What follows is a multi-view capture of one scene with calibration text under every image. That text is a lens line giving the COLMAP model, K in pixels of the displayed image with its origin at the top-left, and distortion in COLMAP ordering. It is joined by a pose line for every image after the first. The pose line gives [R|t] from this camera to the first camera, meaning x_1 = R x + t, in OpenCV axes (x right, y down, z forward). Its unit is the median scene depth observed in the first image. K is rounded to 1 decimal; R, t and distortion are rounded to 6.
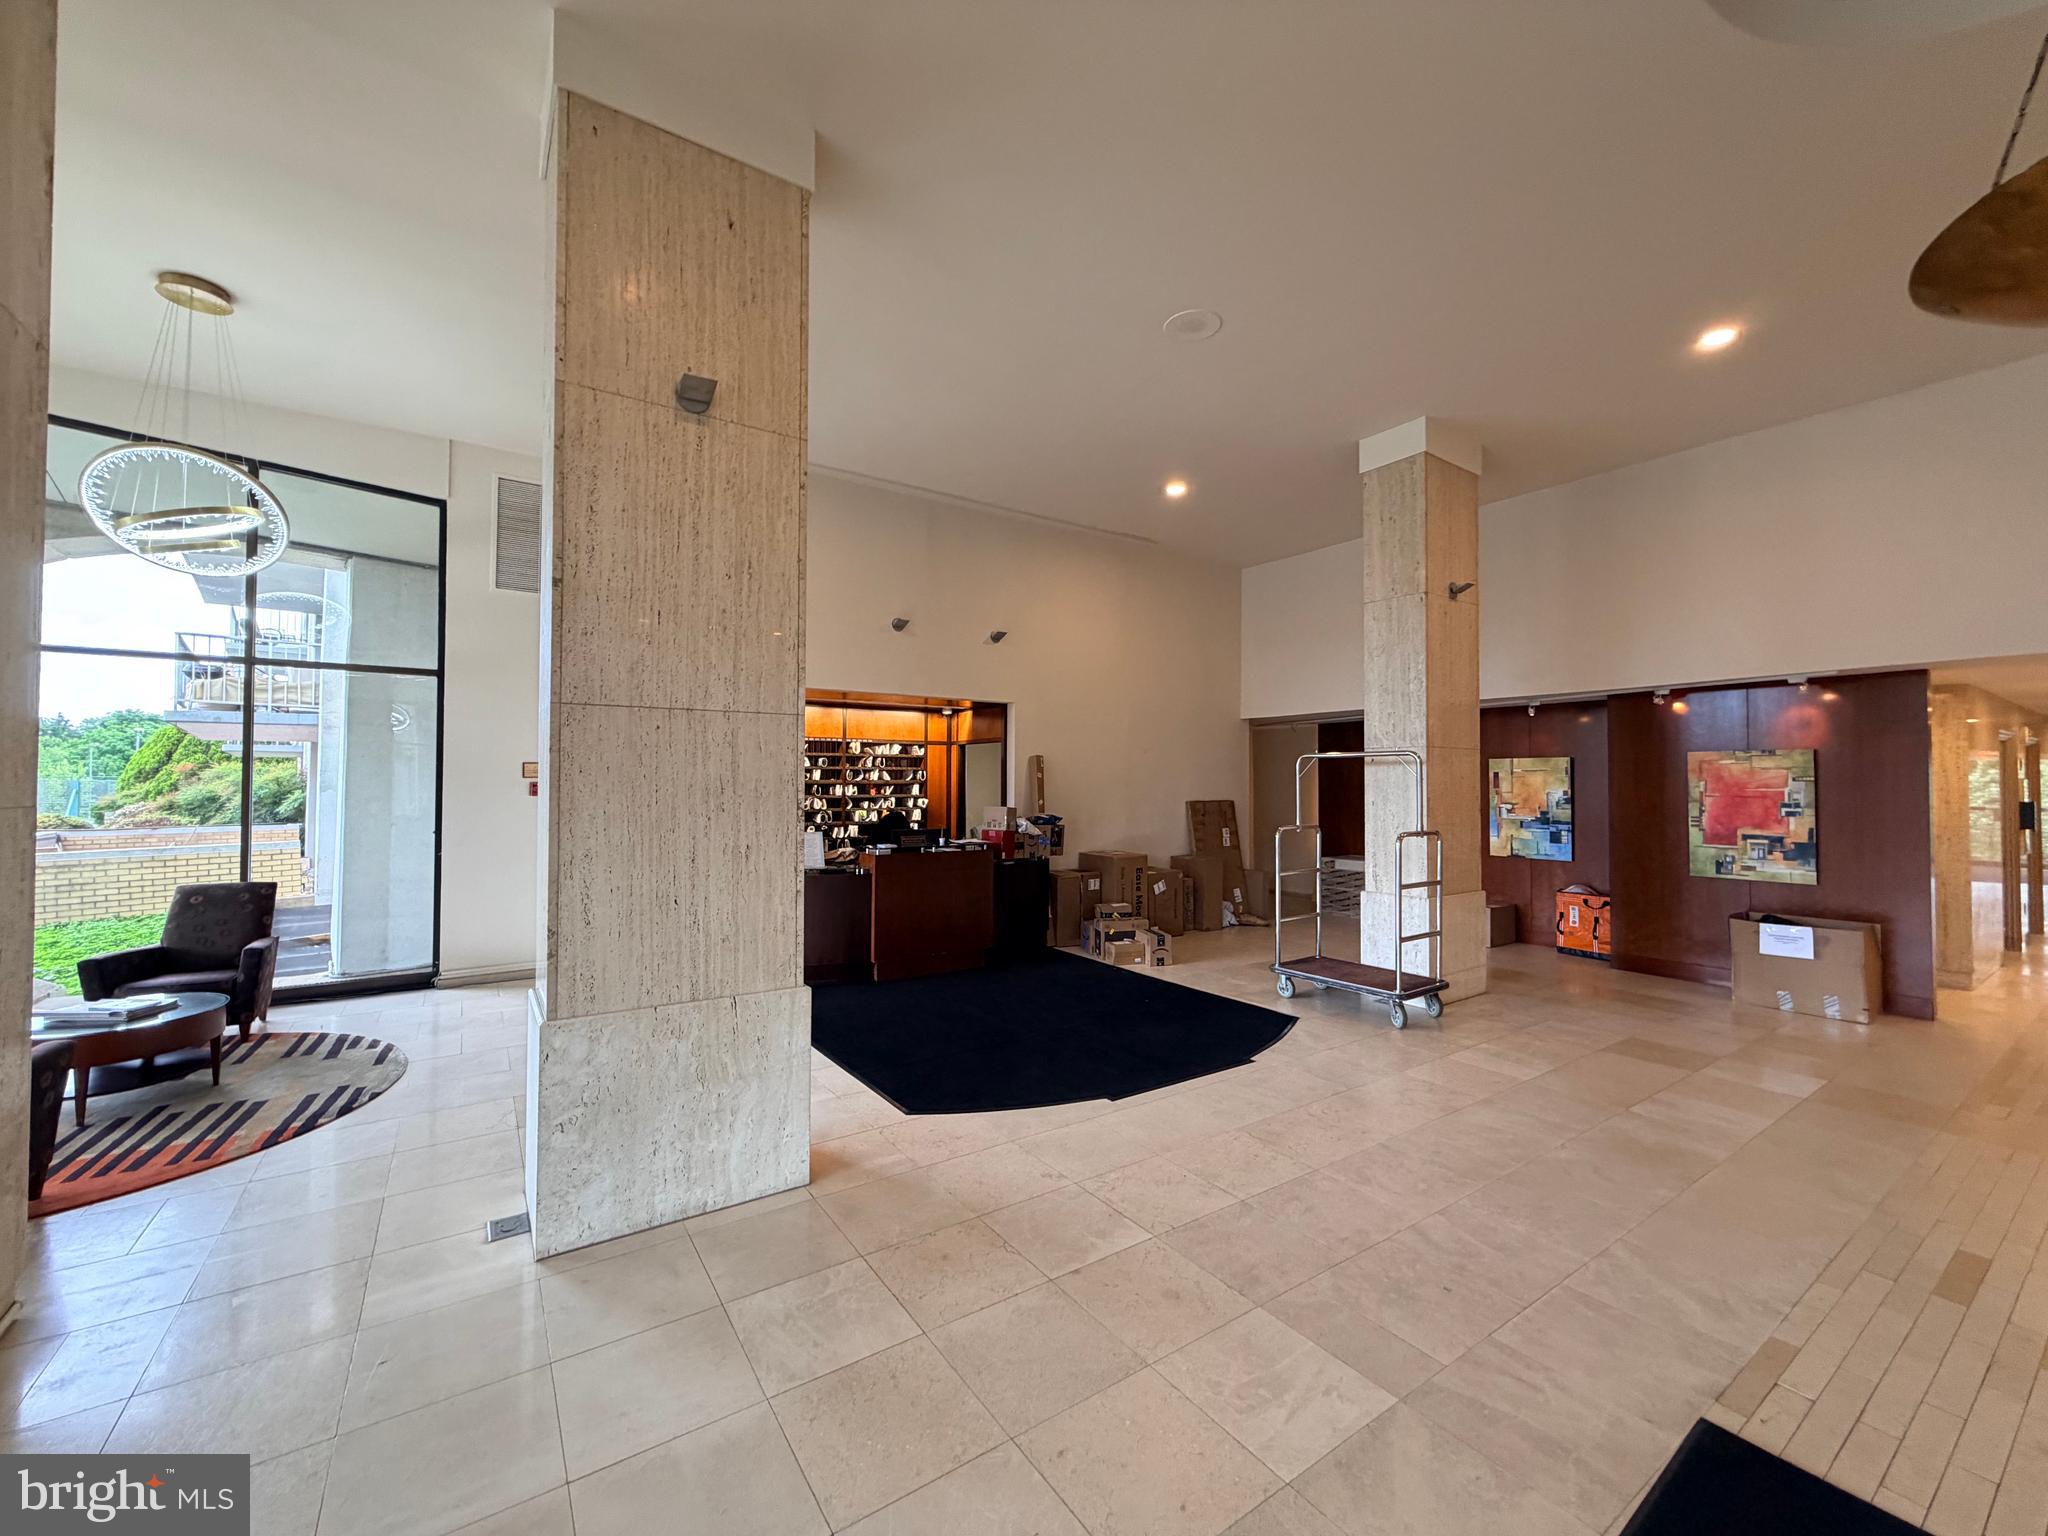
lens RADIAL K [[816.9, 0, 1019.8], [0, 816.9, 760.6], [0, 0, 1]] dist [-0.000840, 0.000154]
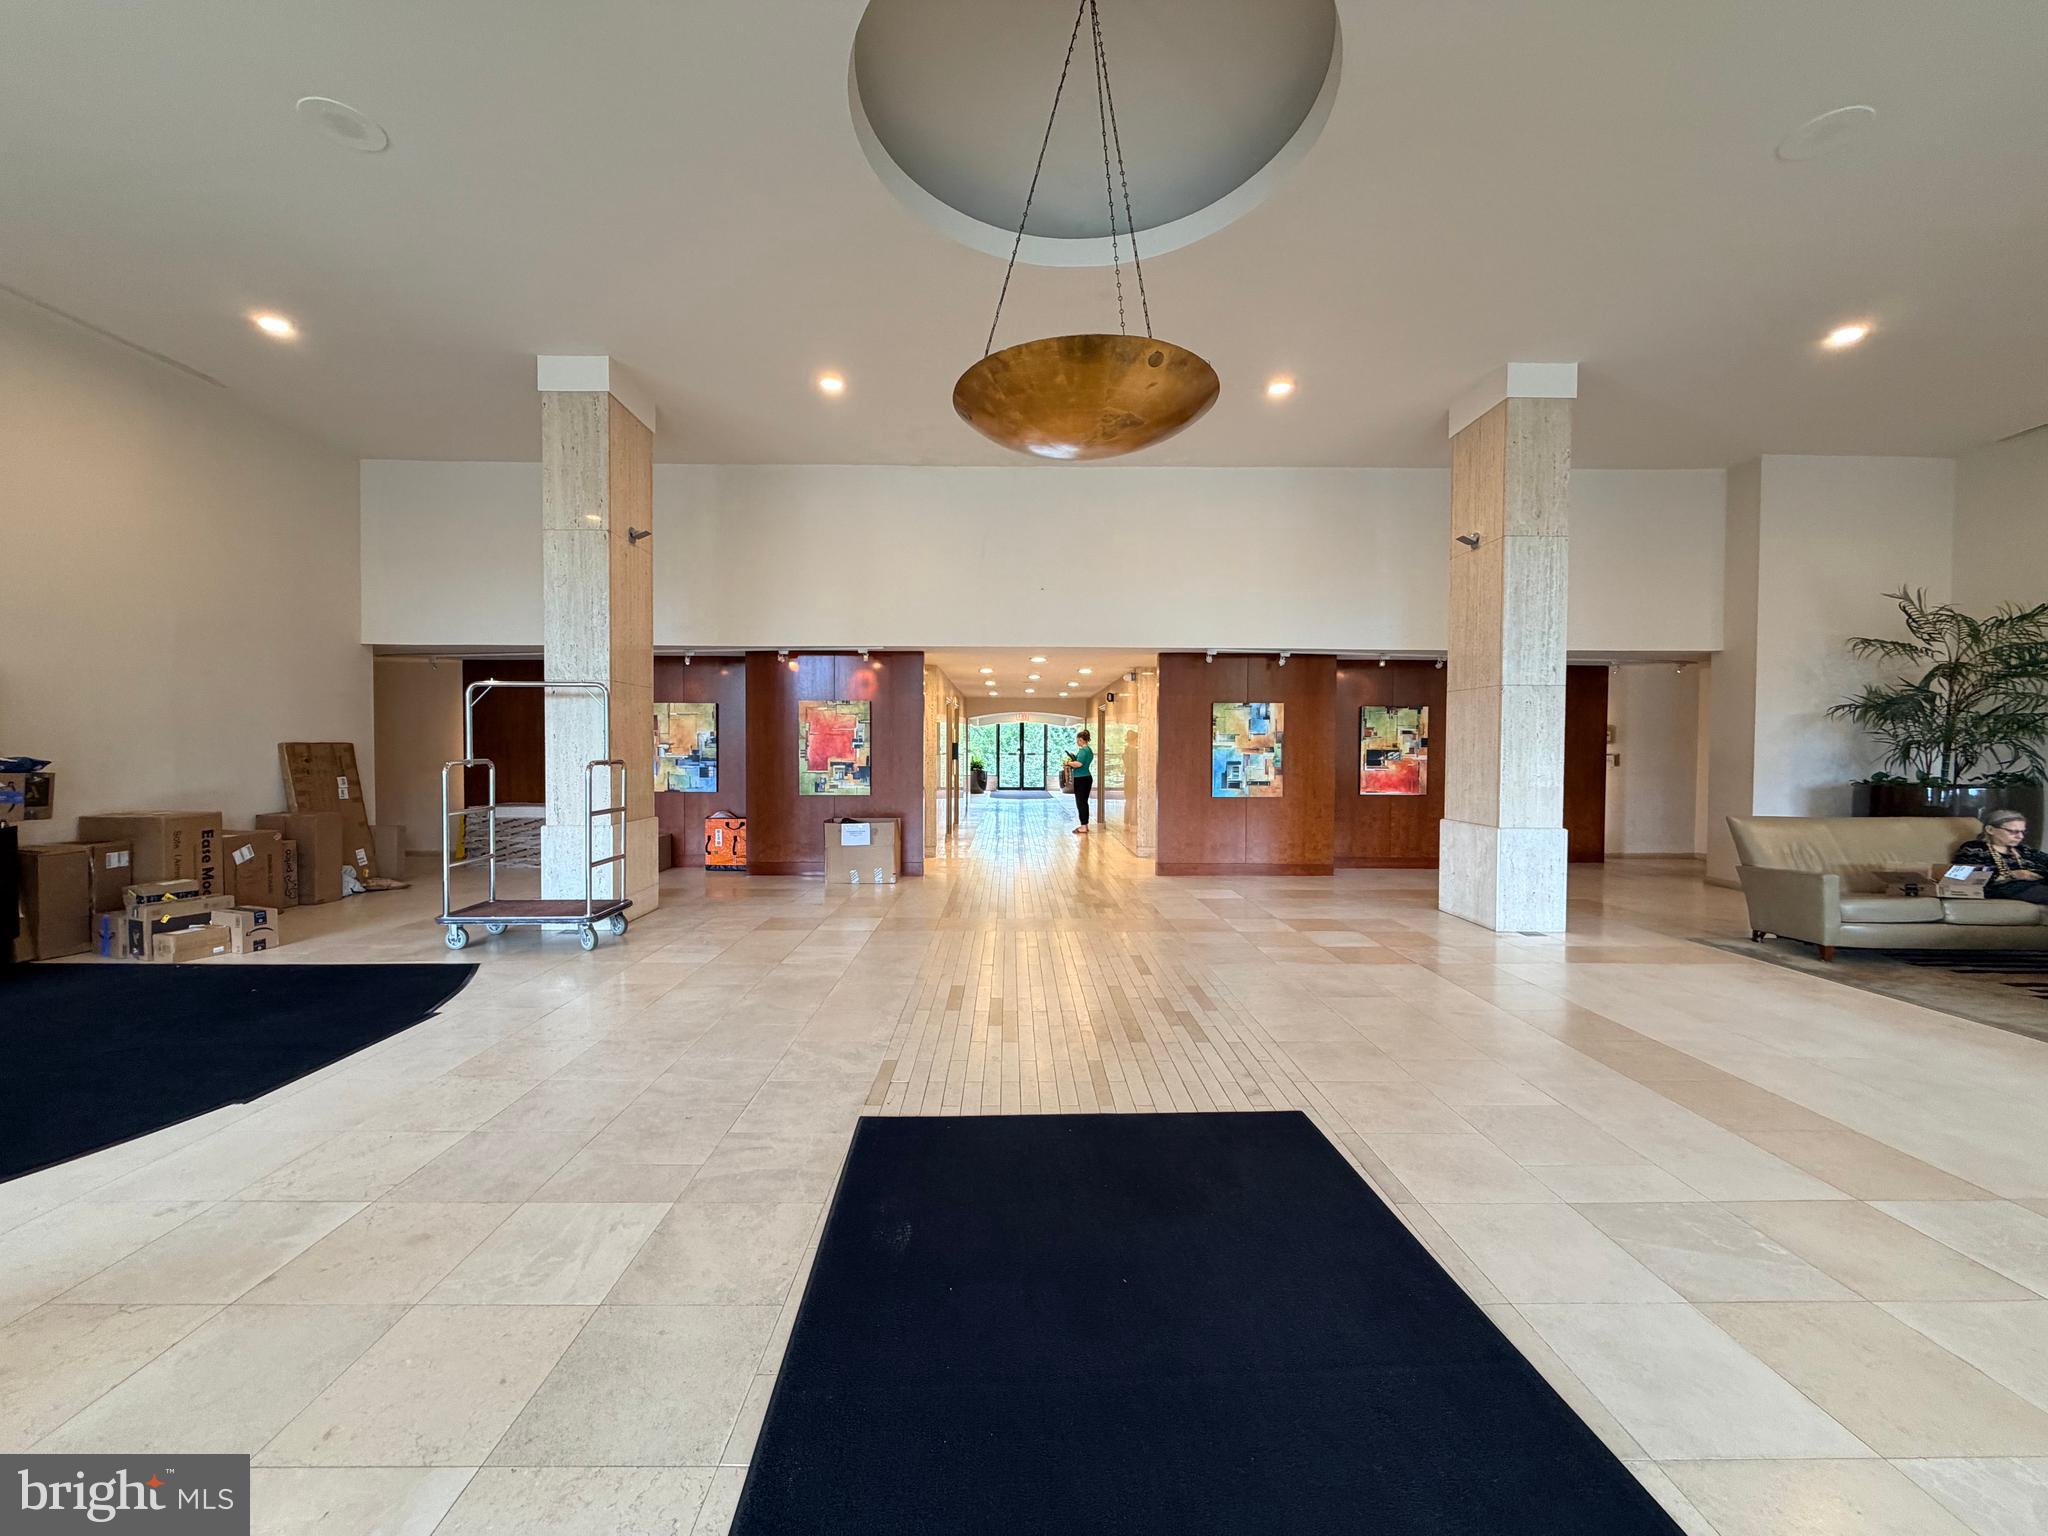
lens RADIAL K [[816.9, 0, 1017.8], [0, 816.9, 767.9], [0, 0, 1]] dist [-0.000840, 0.000154]
pose [[0.551357, -0.022837, 0.833957, -0.087445], [-0.023582, 0.998799, 0.042942, 0.037288], [-0.833936, -0.043343, 0.550156, -0.011664]]
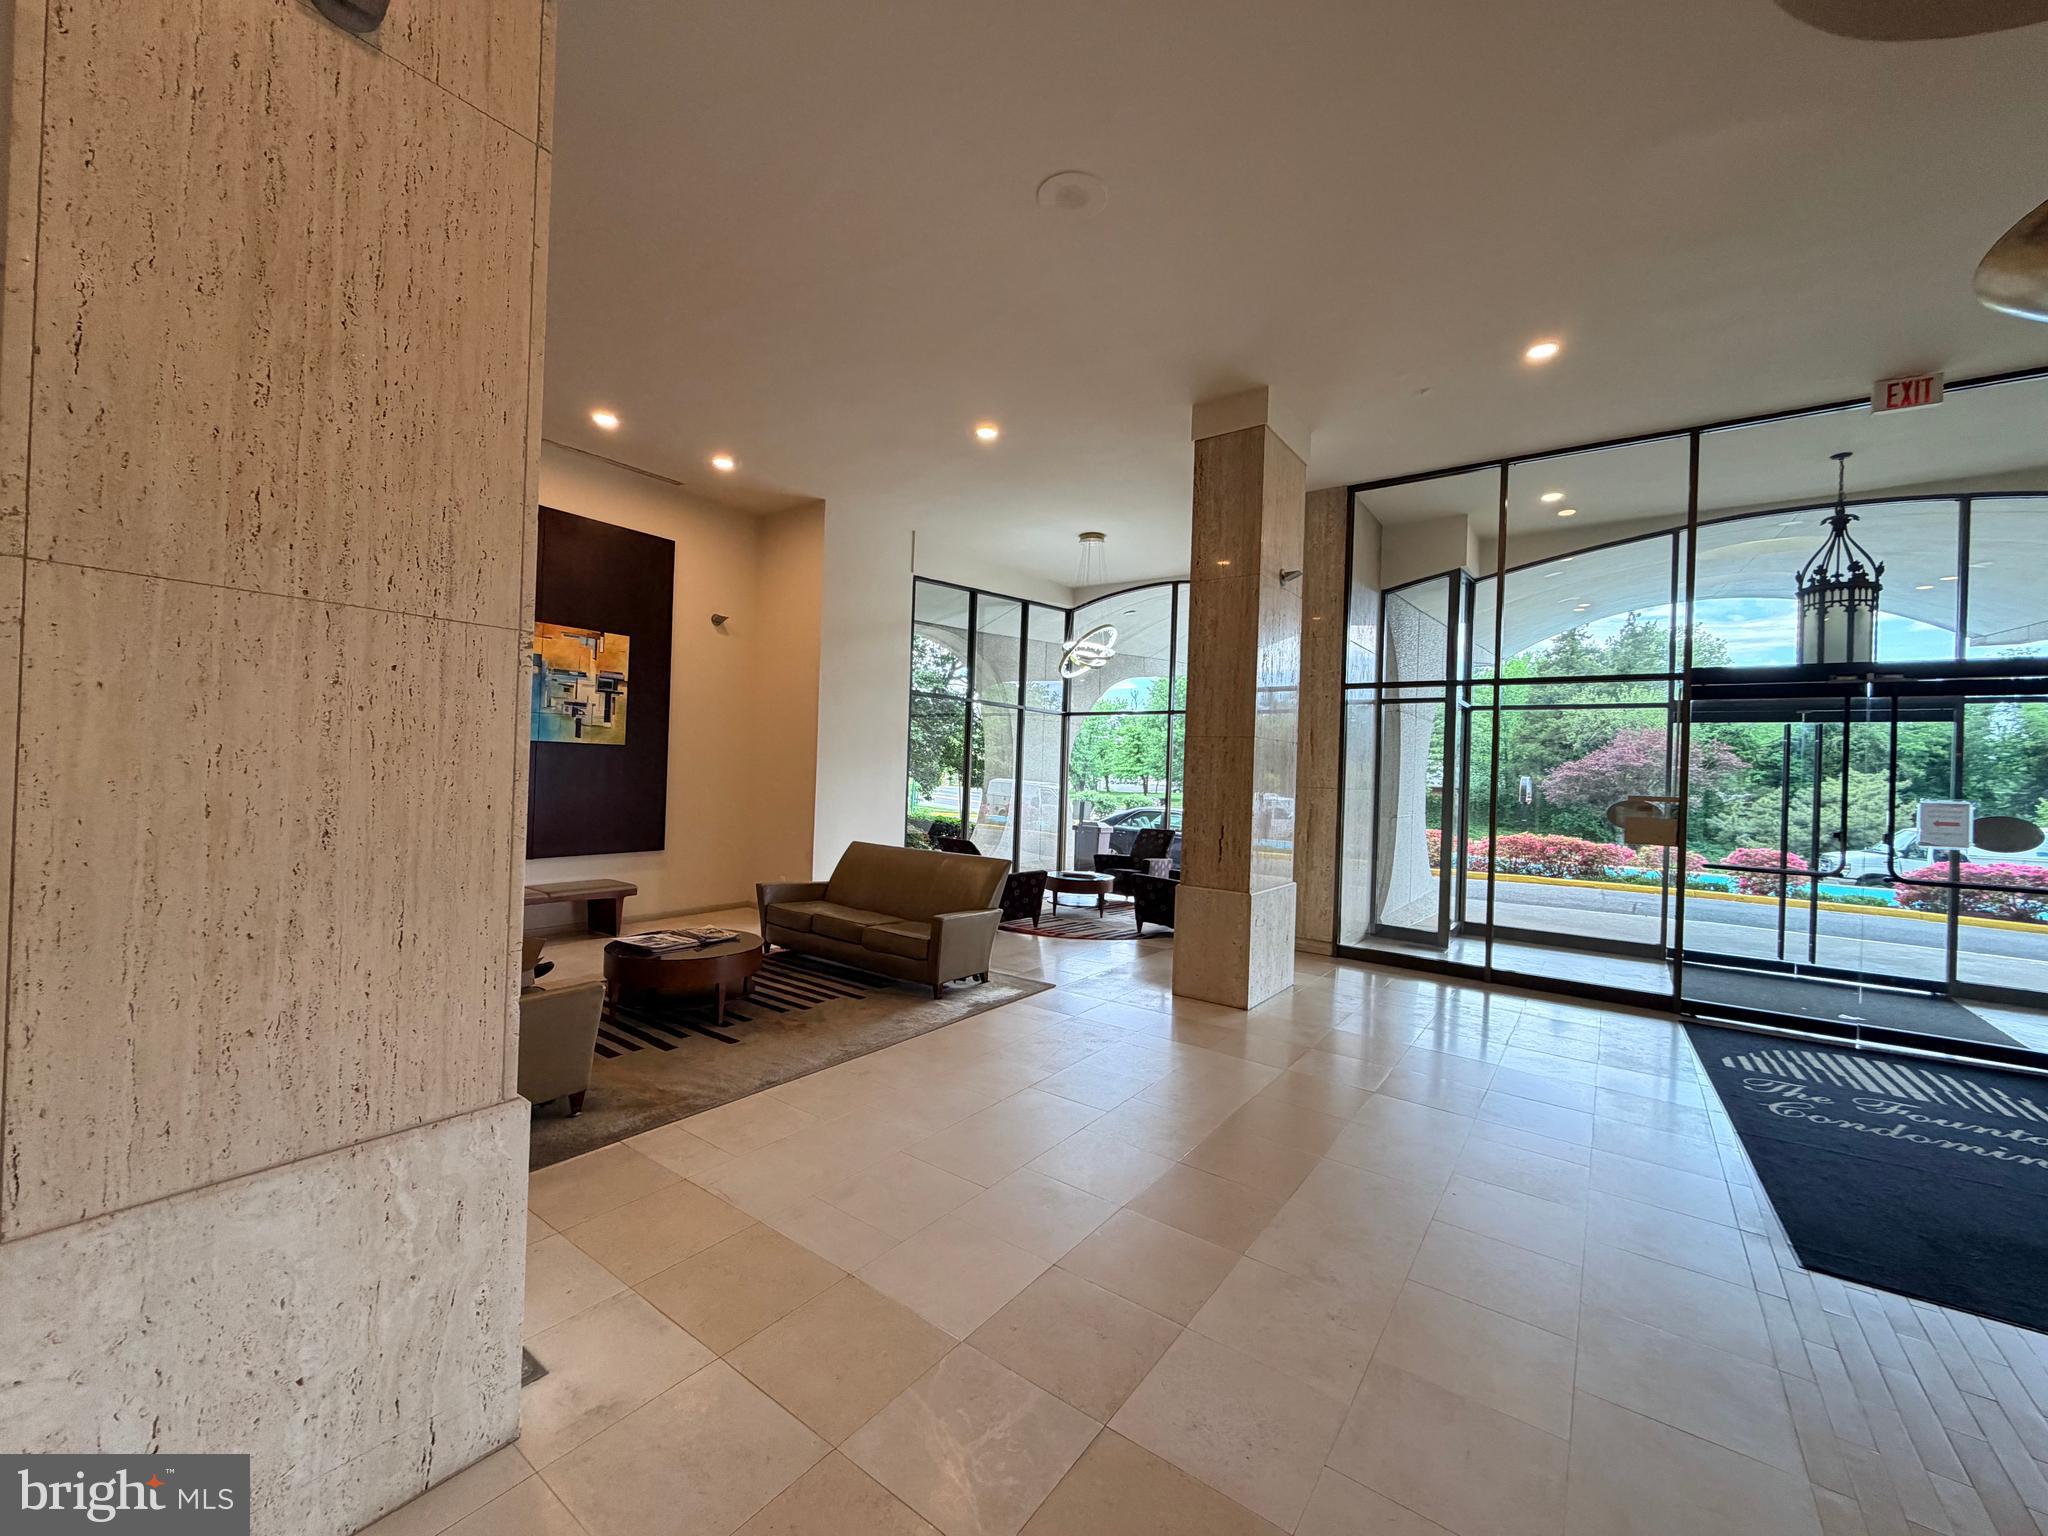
lens RADIAL K [[816.9, 0, 1019.5], [0, 816.9, 761.1], [0, 0, 1]] dist [-0.000840, 0.000154]
pose [[-0.941874, -0.036005, -0.334033, 0.989411], [-0.025637, 0.999045, -0.035395, 0.020176], [0.334988, -0.024774, -0.941897, 0.392887]]
